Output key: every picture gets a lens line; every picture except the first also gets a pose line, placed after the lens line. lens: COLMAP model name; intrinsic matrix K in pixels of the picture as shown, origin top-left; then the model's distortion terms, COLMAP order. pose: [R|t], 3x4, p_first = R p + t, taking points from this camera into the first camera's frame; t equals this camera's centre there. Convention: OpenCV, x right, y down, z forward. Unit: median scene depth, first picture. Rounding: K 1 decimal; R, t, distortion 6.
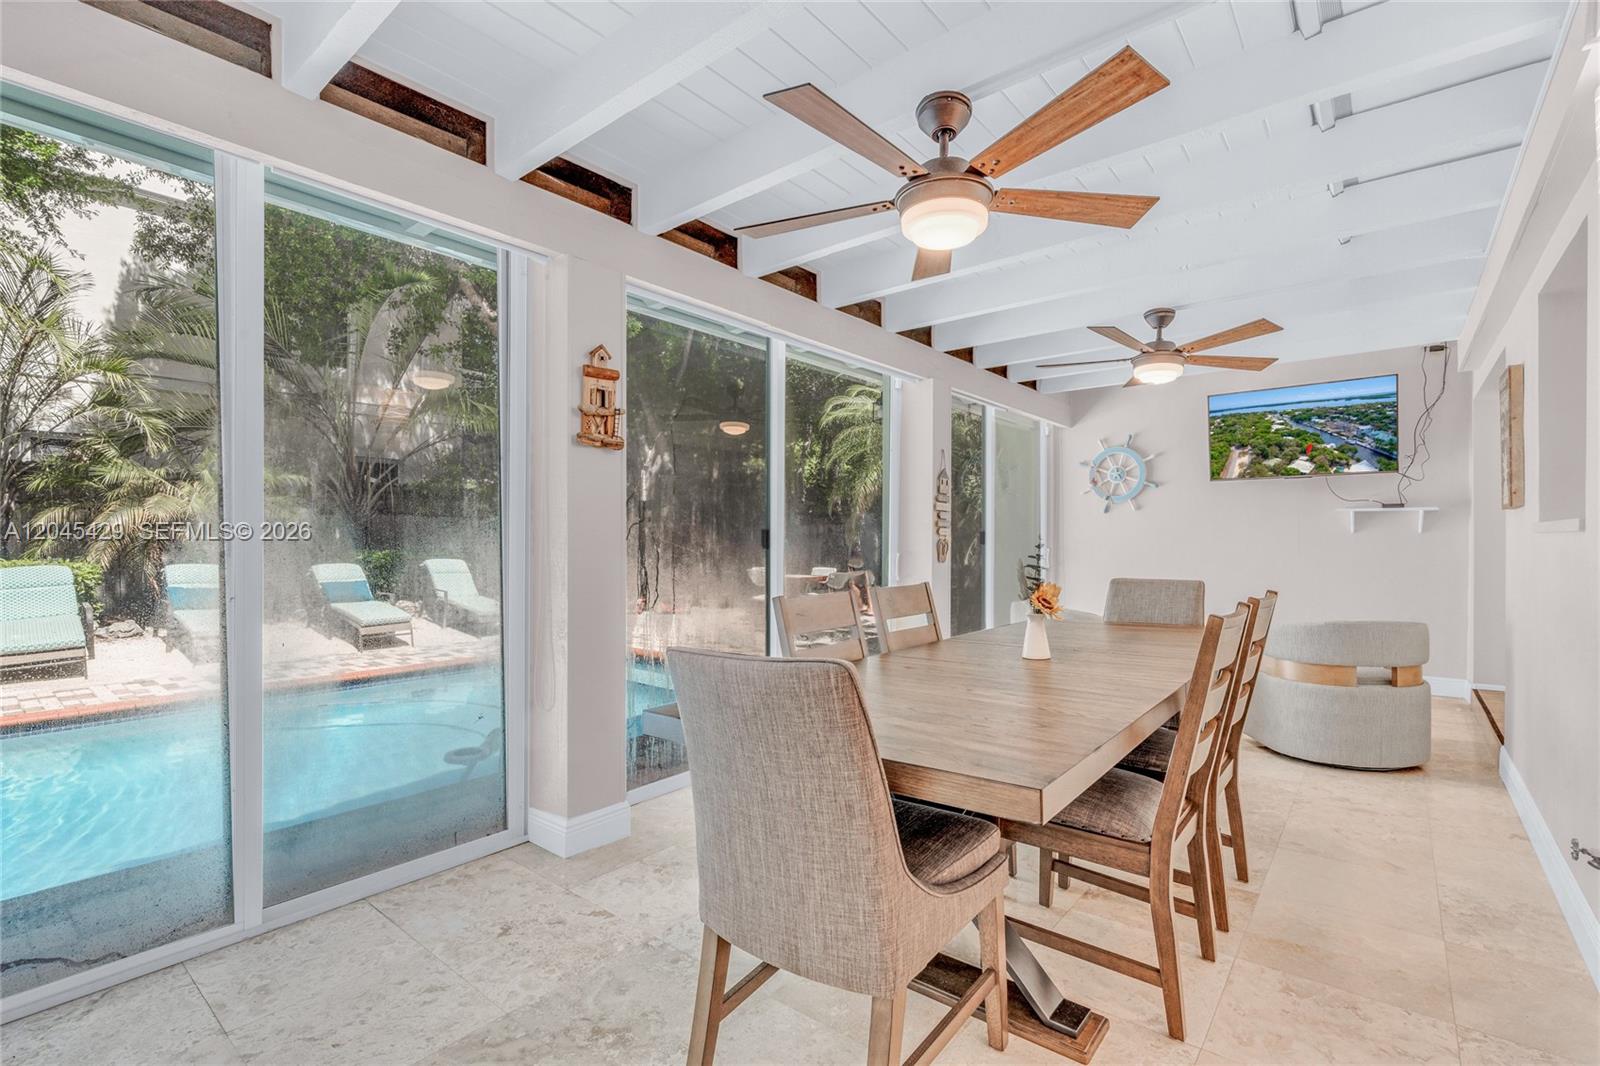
lens RADIAL K [[724.0, 0, 804.7], [0, 724.0, 538.1], [0, 0, 1]] dist [-0.005648, 0.001640]
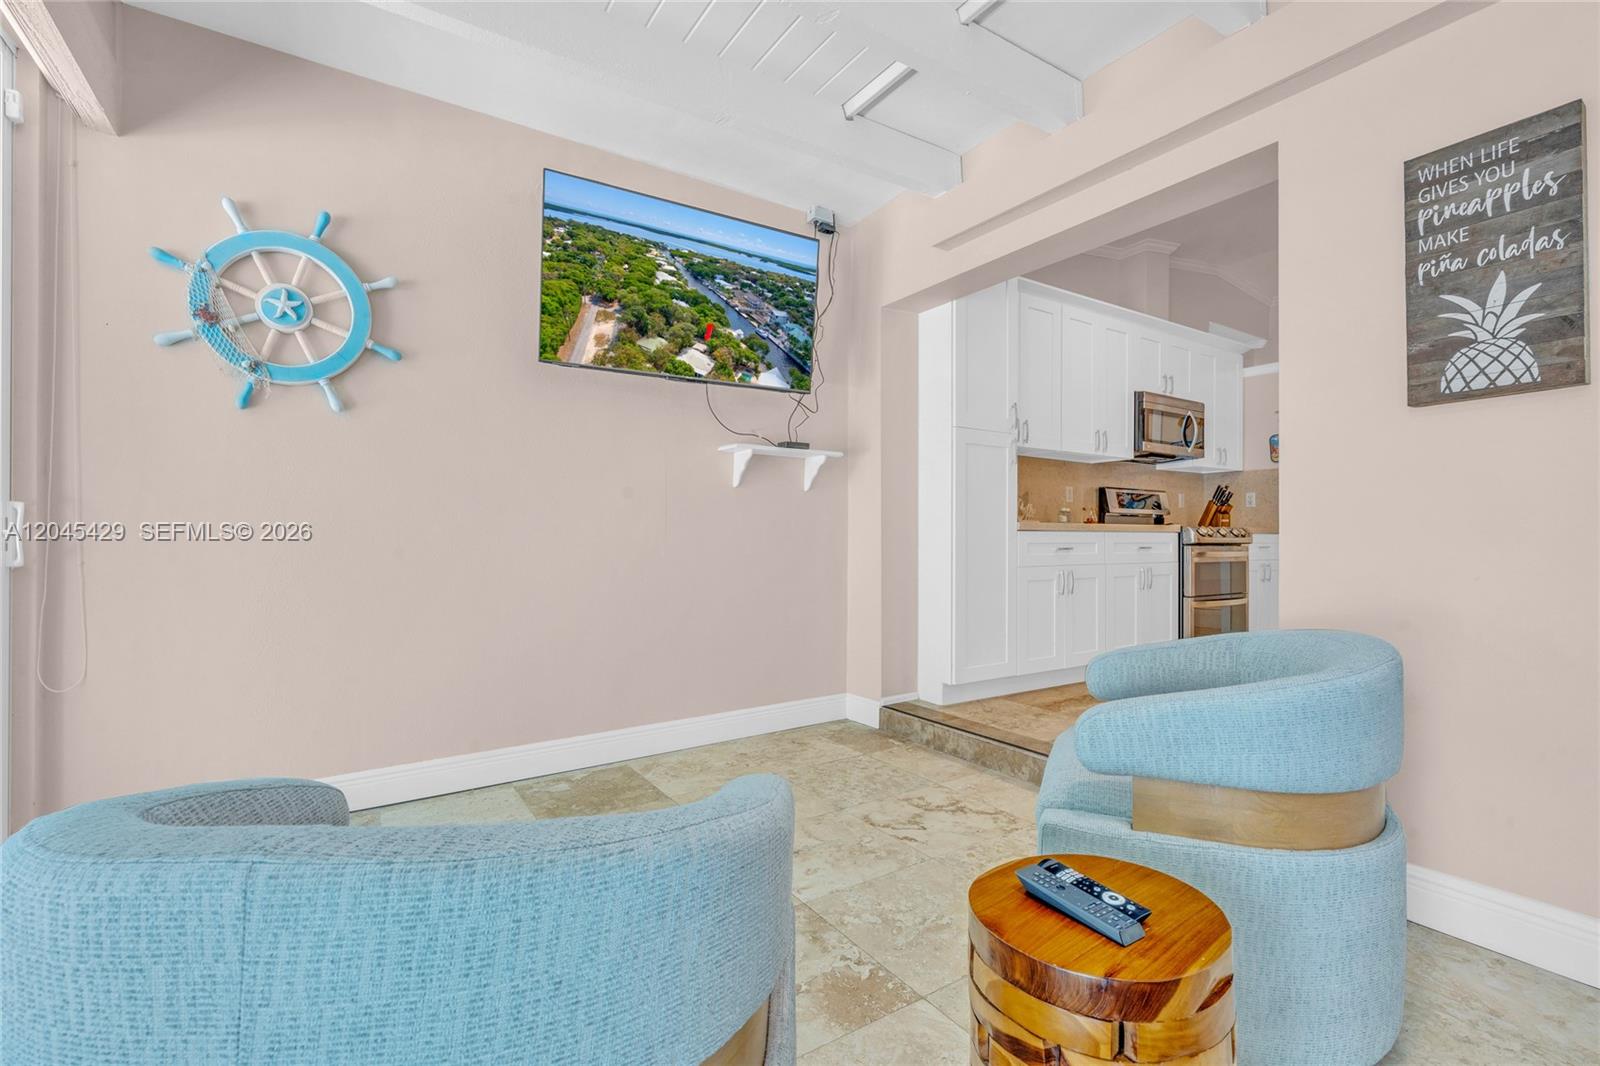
lens RADIAL K [[724.0, 0, 804.3], [0, 724.0, 526.9], [0, 0, 1]] dist [-0.005648, 0.001640]
pose [[0.301063, 0.006596, 0.953581, 0.190192], [-0.007261, 0.999963, -0.004624, 0.027084], [-0.953576, -0.005532, 0.301100, 0.747233]]
